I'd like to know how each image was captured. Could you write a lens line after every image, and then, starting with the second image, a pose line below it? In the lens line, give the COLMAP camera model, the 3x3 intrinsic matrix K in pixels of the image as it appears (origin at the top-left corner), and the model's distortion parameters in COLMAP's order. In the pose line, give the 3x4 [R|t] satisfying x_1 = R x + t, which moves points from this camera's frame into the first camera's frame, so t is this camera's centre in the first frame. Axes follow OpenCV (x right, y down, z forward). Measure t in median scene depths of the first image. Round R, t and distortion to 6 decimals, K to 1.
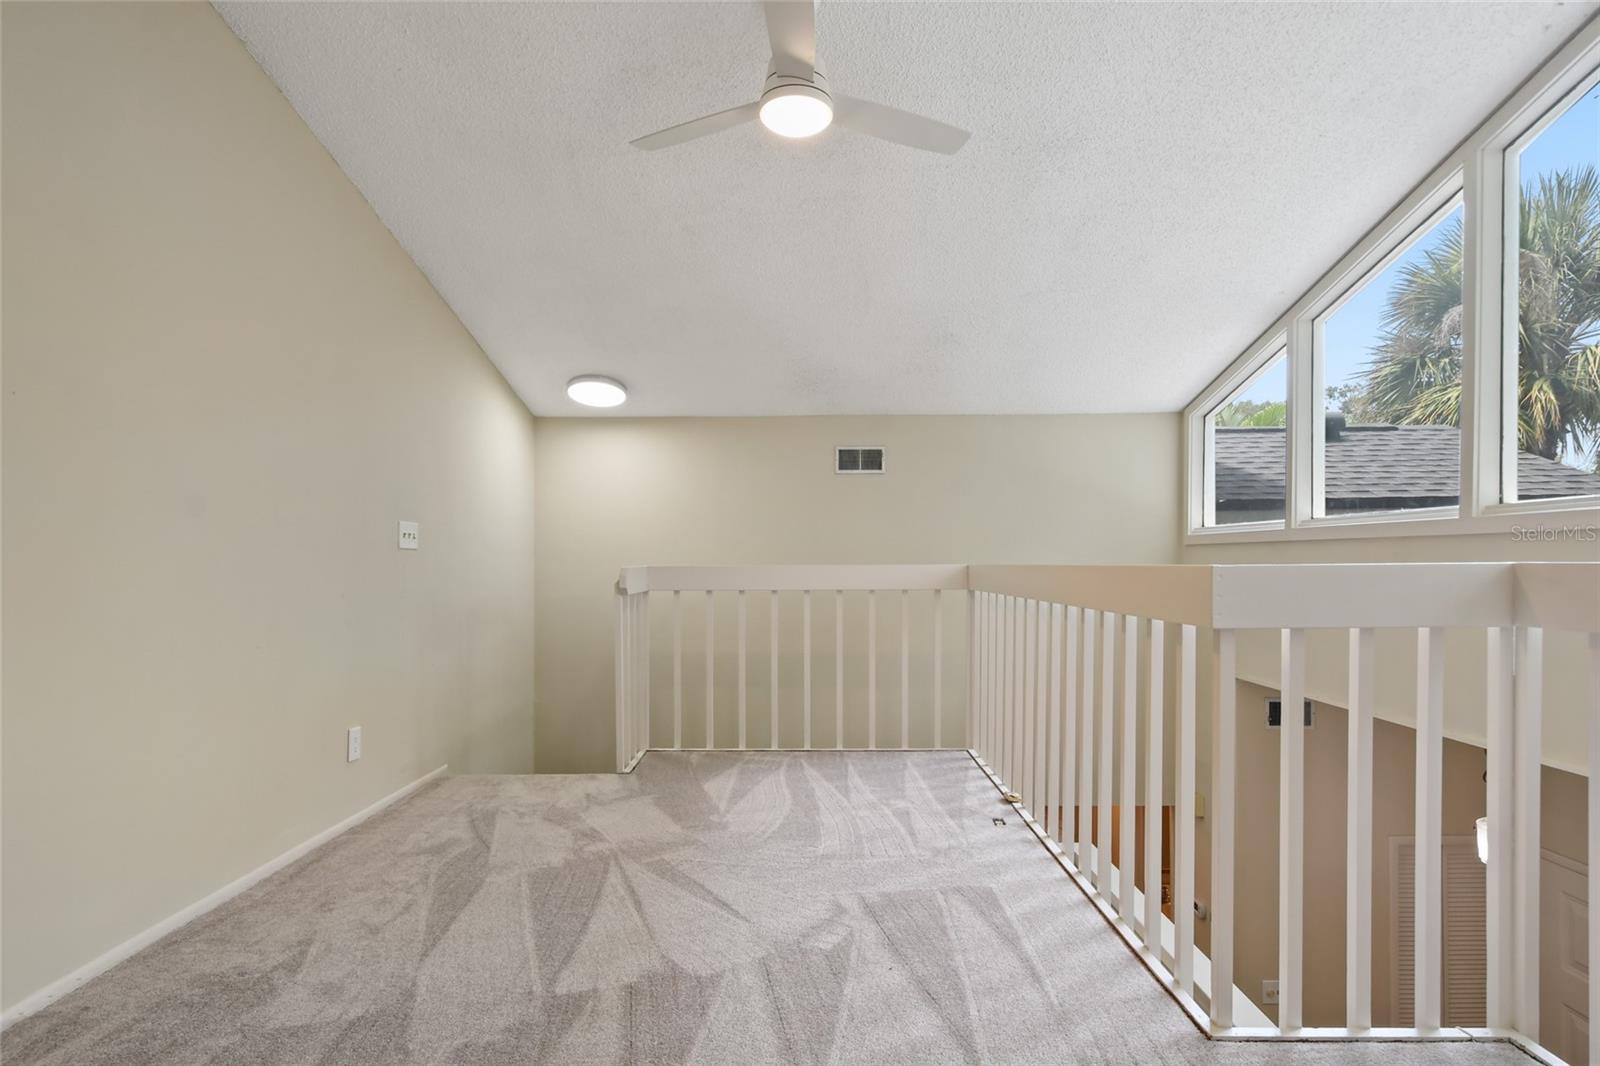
lens RADIAL K [[820.9, 0, 801.0], [0, 820.9, 547.9], [0, 0, 1]] dist [0.014369, -0.003122]
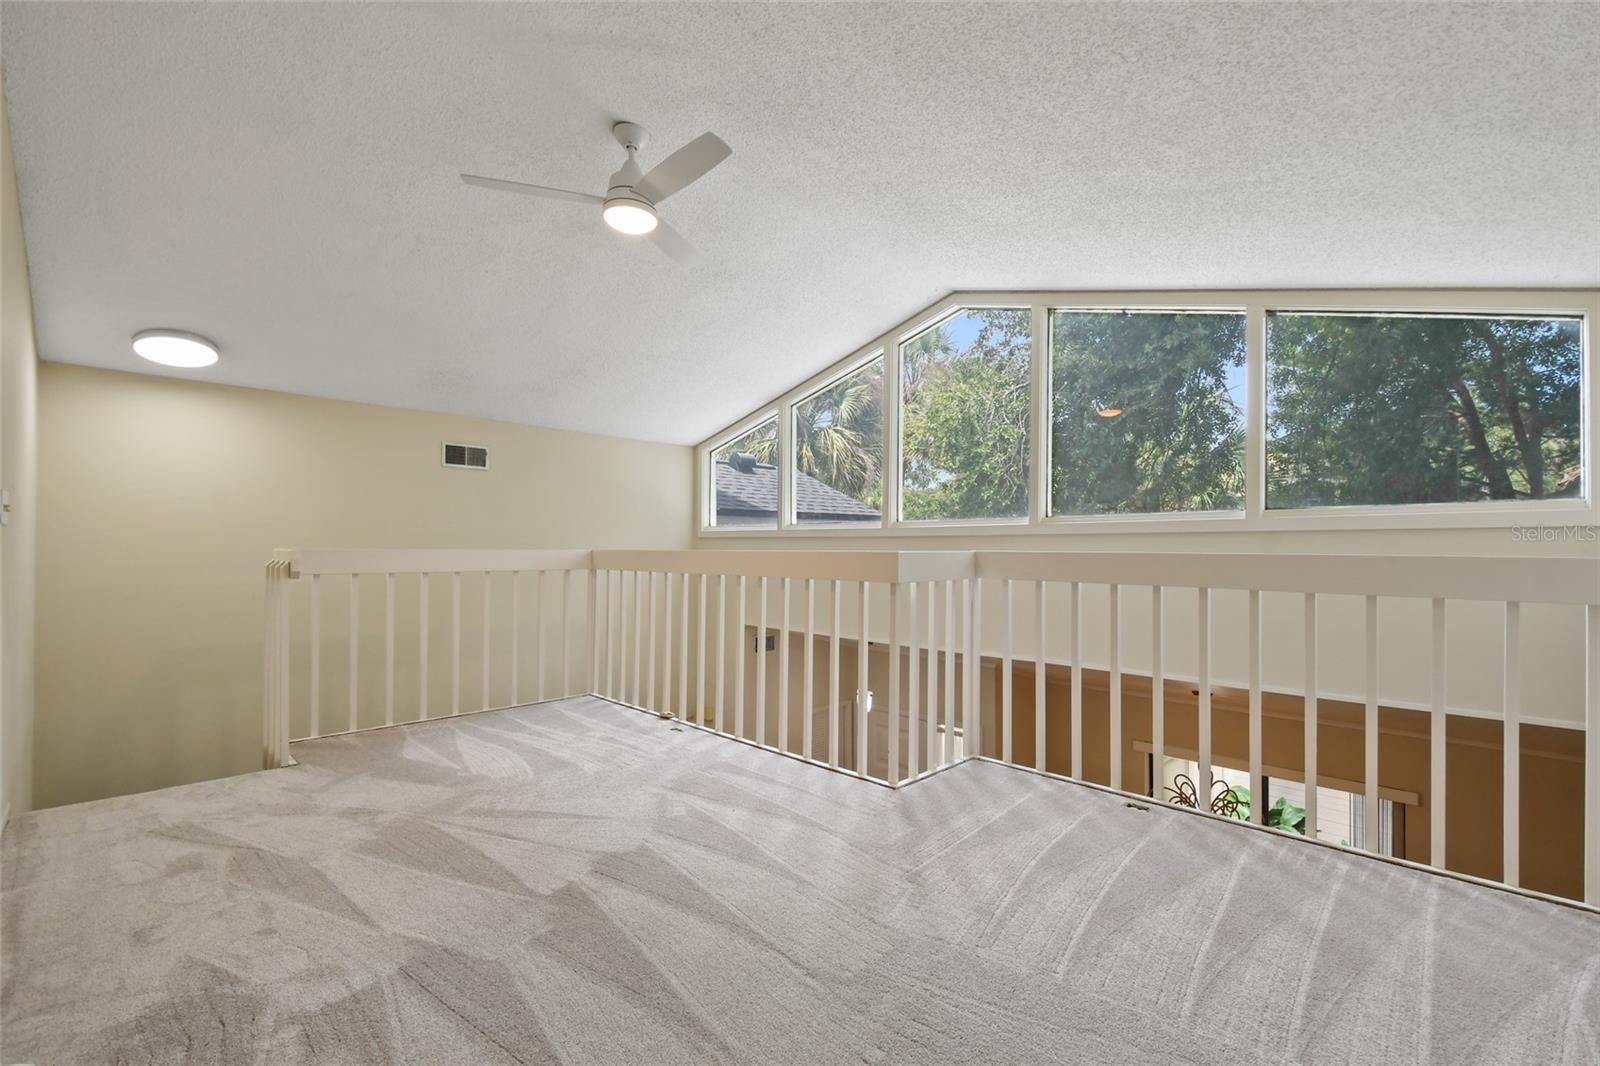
lens RADIAL K [[714.9, 0, 802.6], [0, 714.9, 535.9], [0, 0, 1]] dist [0.004155, -0.002853]
pose [[0.685201, 0.020846, 0.728056, -0.466237], [-0.020375, 0.999748, -0.009450, 0.002055], [-0.728069, -0.008359, 0.685453, -0.007944]]
